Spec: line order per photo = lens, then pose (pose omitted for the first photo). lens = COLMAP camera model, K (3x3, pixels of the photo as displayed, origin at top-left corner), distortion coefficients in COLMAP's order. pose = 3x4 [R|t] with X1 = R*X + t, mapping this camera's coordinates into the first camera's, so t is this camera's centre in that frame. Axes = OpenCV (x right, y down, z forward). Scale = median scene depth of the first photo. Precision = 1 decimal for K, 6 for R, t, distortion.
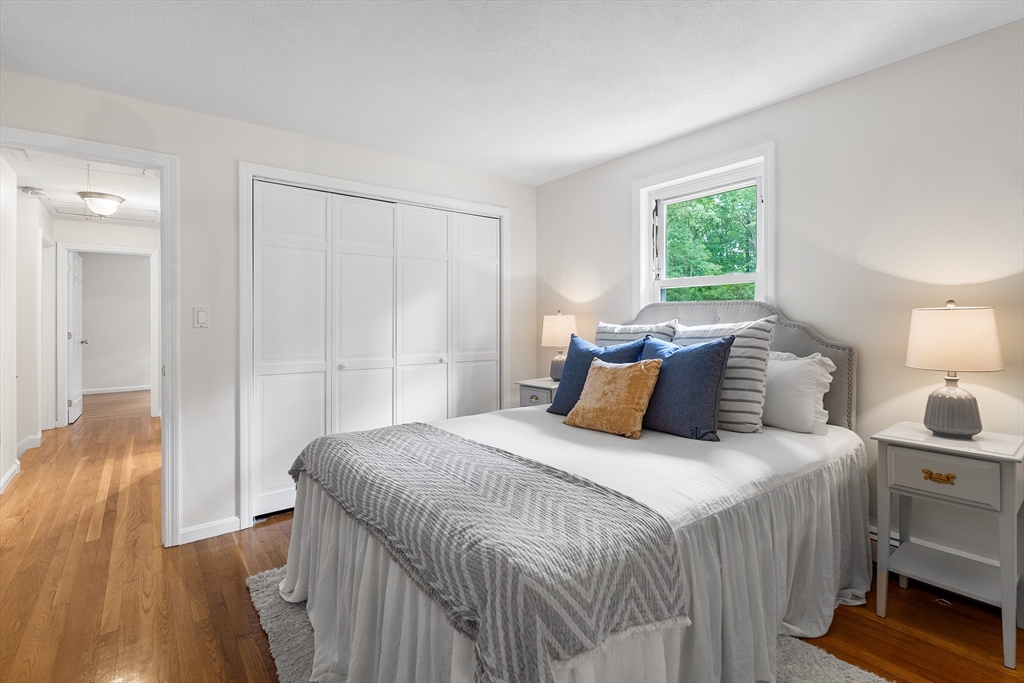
lens RADIAL K [[496.6, 0, 512.7], [0, 496.6, 326.8], [0, 0, 1]] dist [-0.000200, -0.000114]
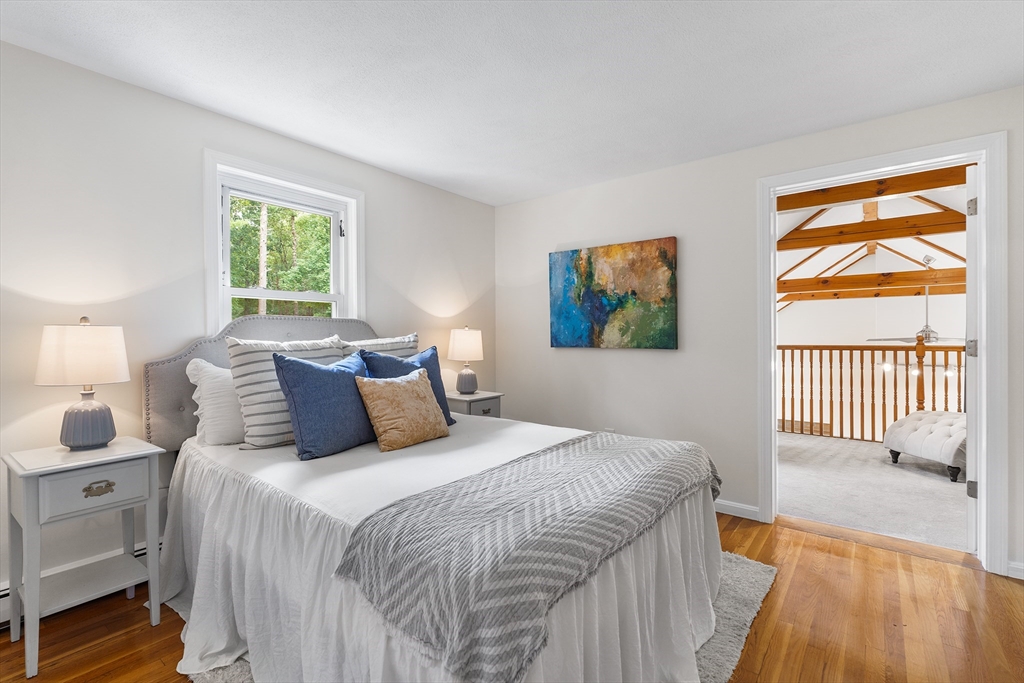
lens RADIAL K [[466.7, 0, 519.3], [0, 466.7, 342.4], [0, 0, 1]] dist [0.000144, -0.000006]
pose [[-0.268435, -0.007183, 0.963271, -0.305027], [0.011545, 0.999876, 0.010673, -0.000946], [-0.963229, 0.013986, -0.268319, 0.396424]]
